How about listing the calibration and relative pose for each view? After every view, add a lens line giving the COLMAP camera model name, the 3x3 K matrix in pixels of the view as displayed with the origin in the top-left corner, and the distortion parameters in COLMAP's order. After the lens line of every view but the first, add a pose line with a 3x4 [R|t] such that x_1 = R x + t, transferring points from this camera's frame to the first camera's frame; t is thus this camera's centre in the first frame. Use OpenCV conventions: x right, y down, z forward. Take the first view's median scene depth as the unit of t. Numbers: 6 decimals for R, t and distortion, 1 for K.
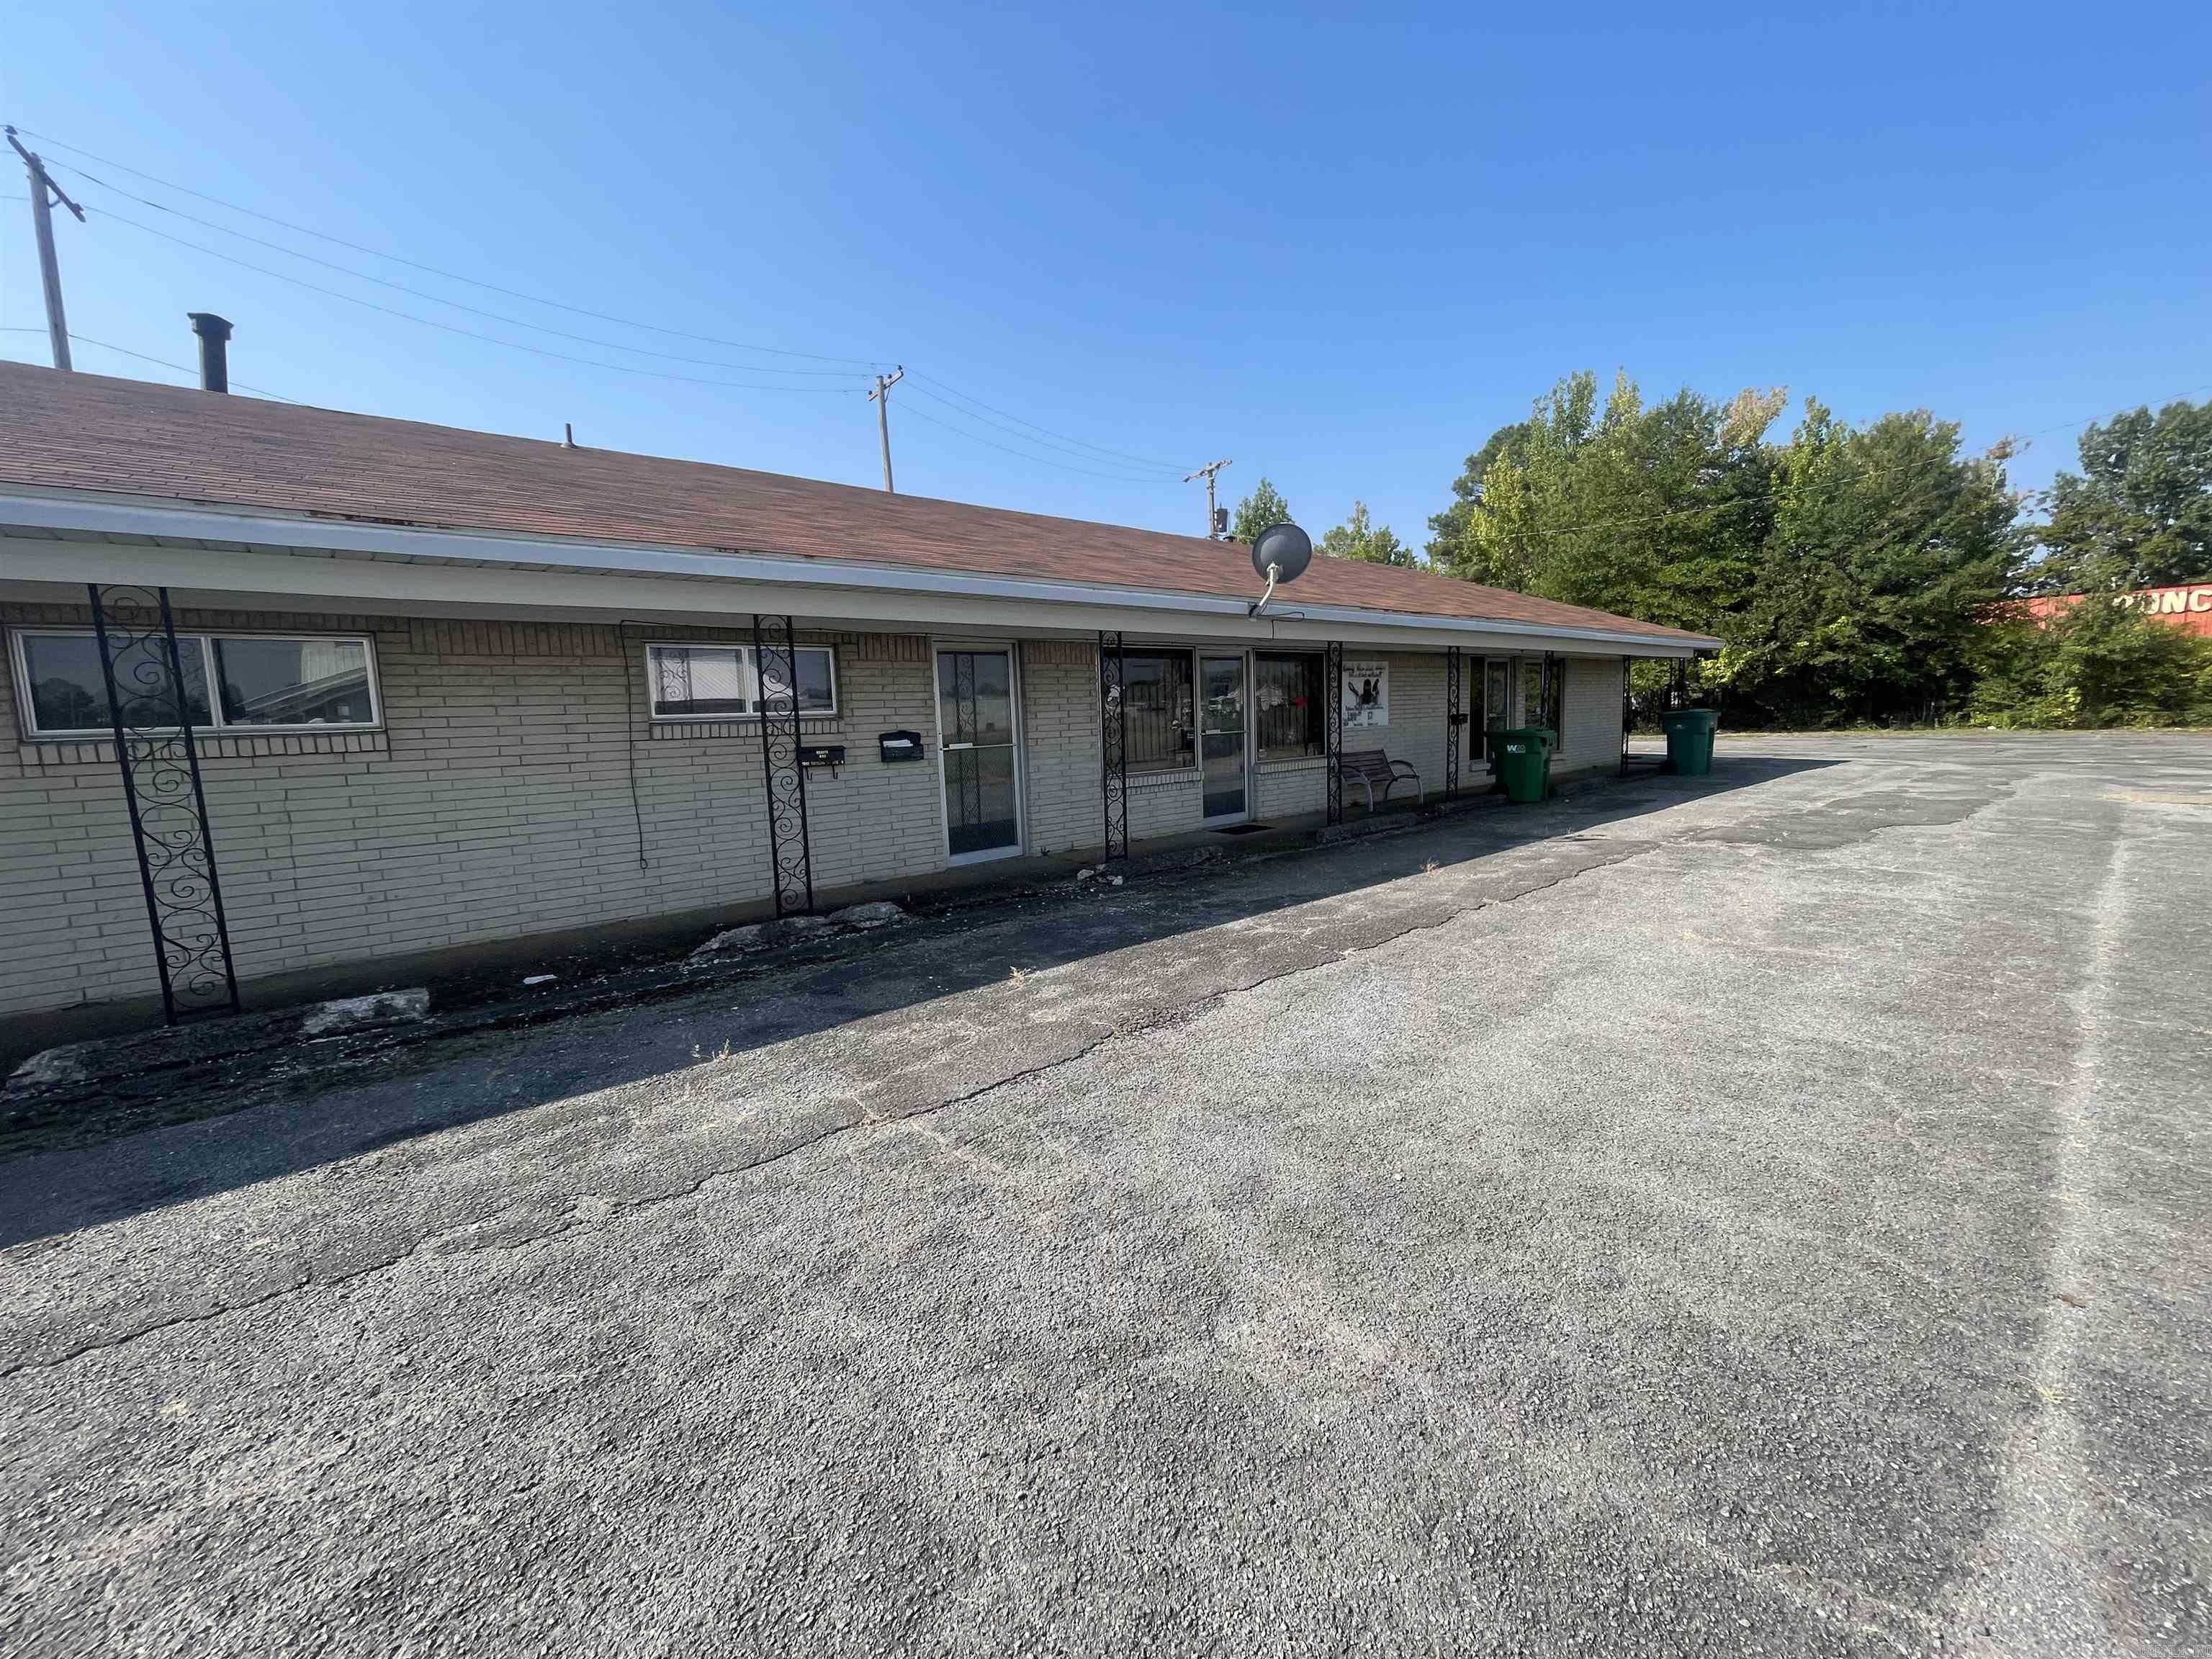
lens RADIAL K [[885.1, 0, 1105.0], [0, 885.1, 813.0], [0, 0, 1]] dist [0.001599, 0.001036]
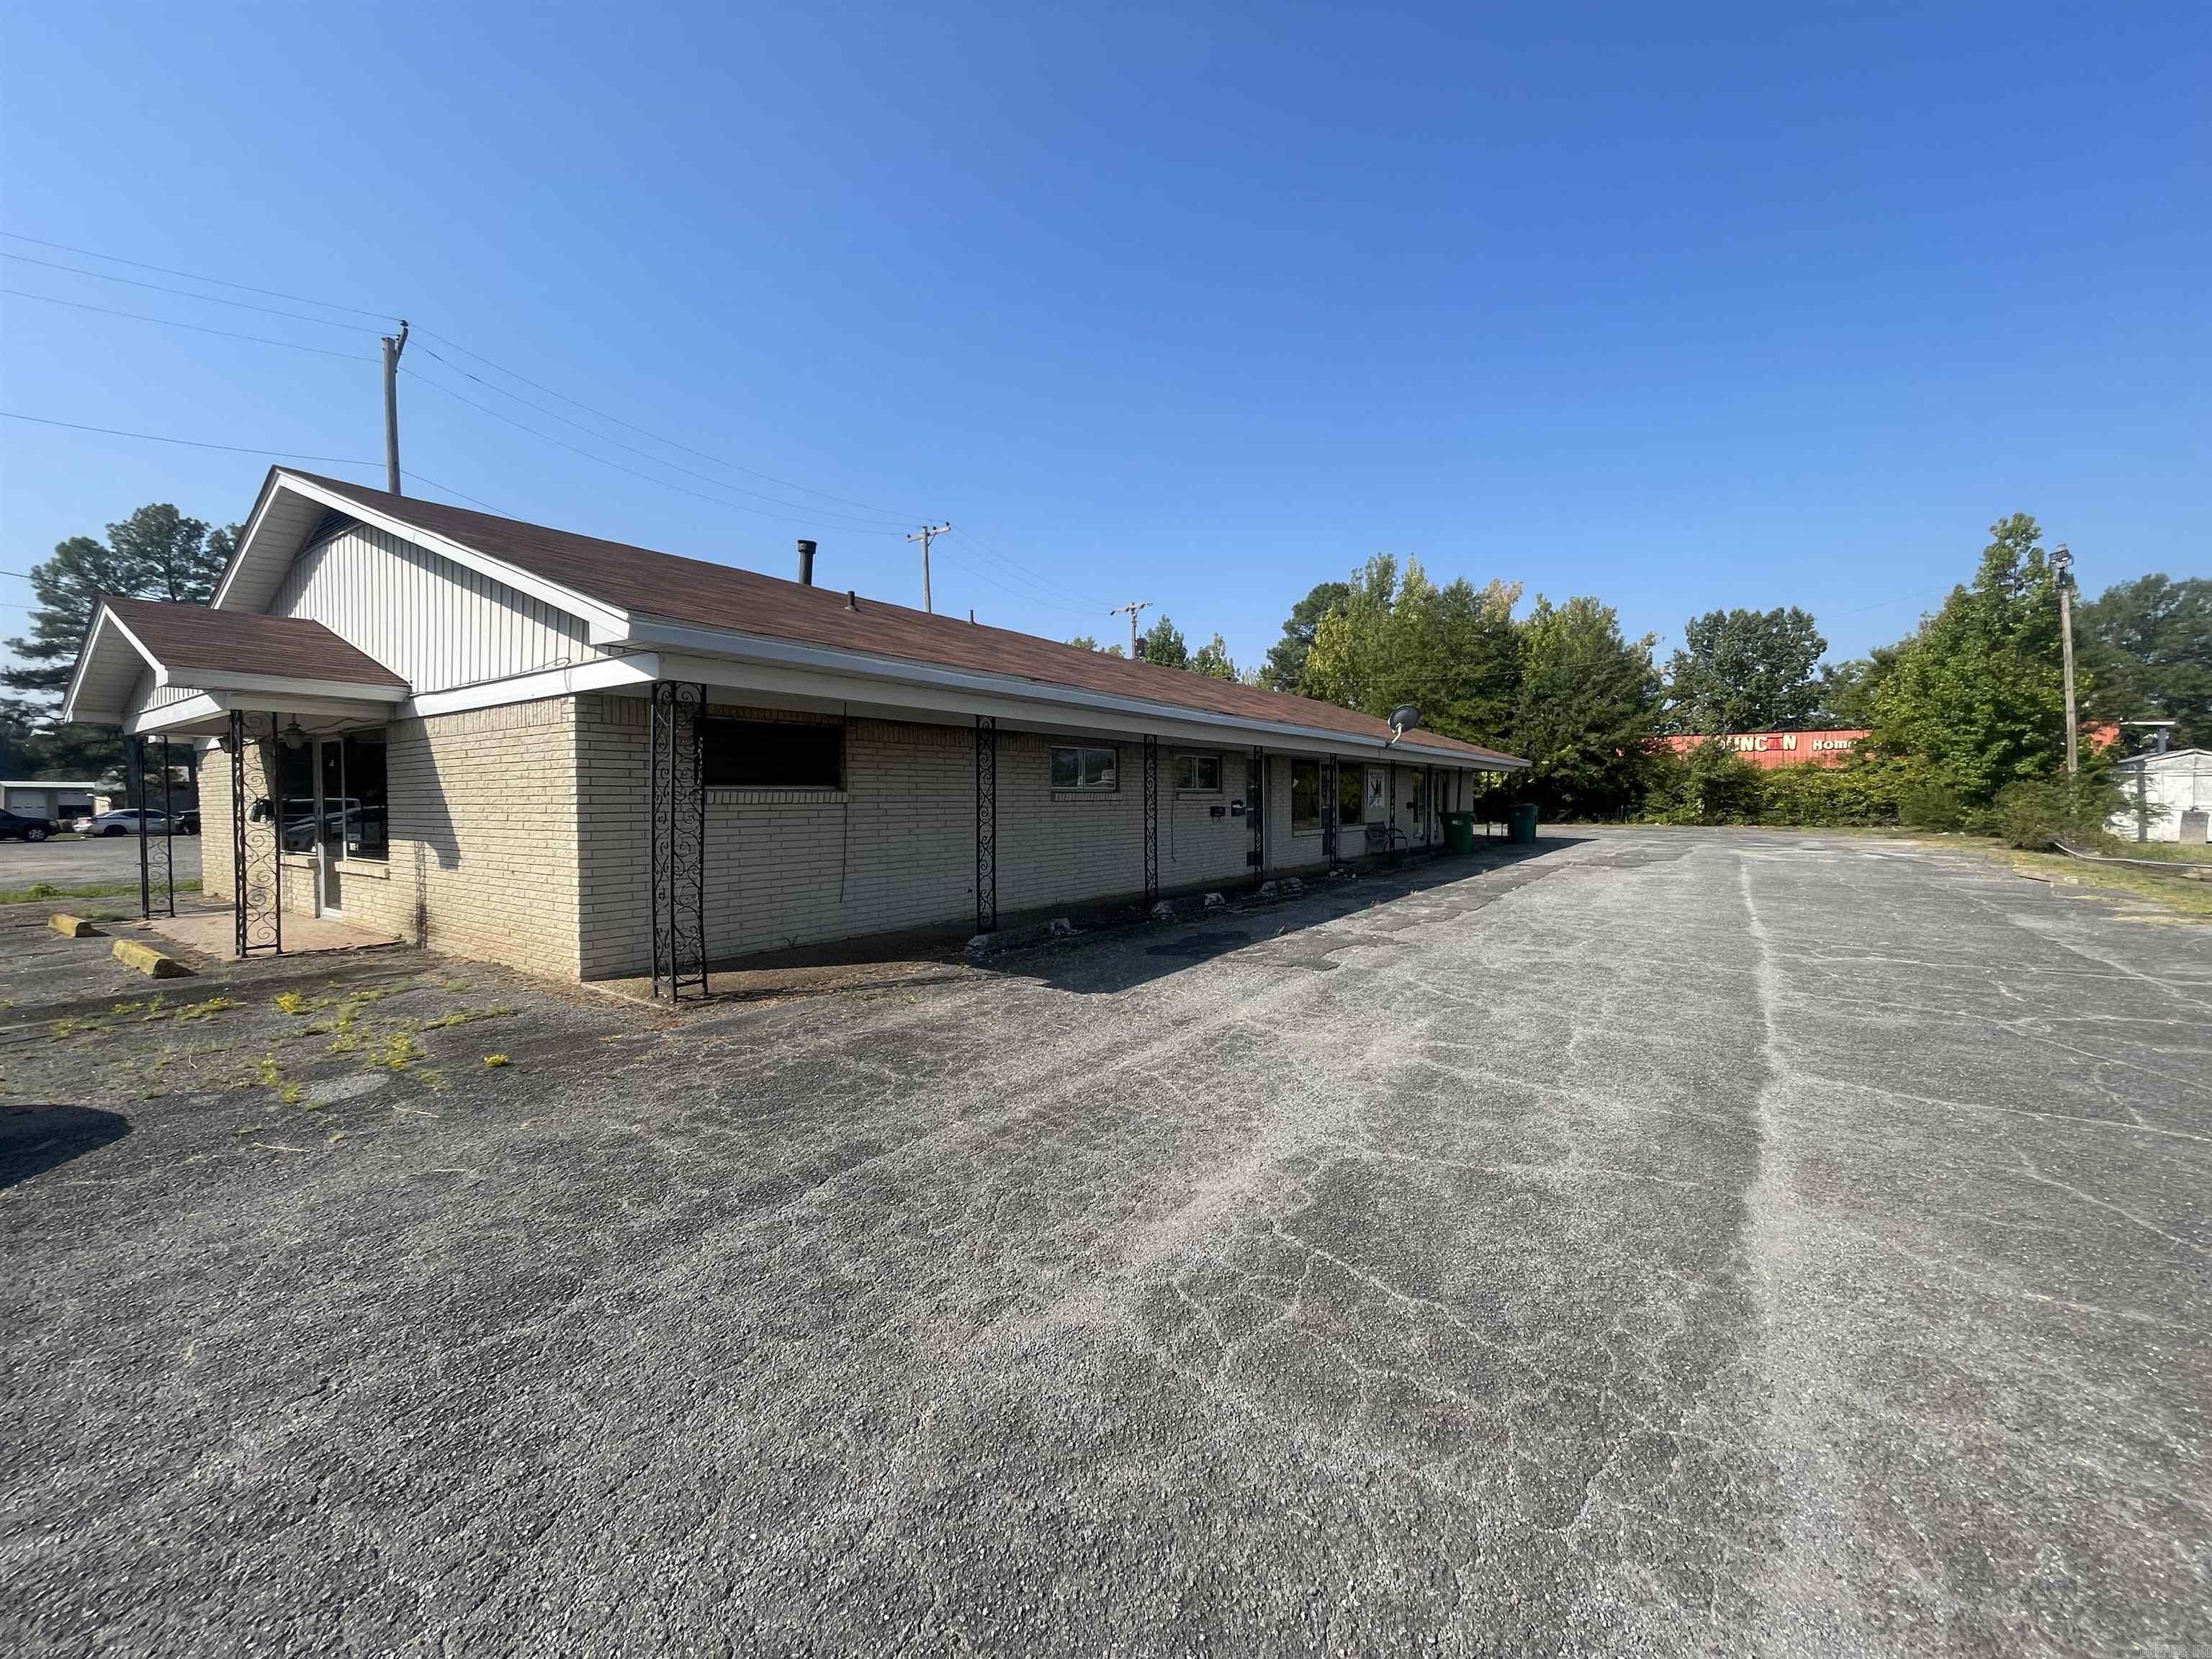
lens RADIAL K [[885.1, 0, 1105.0], [0, 885.1, 813.0], [0, 0, 1]] dist [0.001599, 0.001036]
pose [[0.969796, 0.026492, 0.242473, -0.249949], [-0.002804, 0.995229, -0.097521, 0.032062], [-0.243899, 0.093896, 0.965244, -0.202107]]
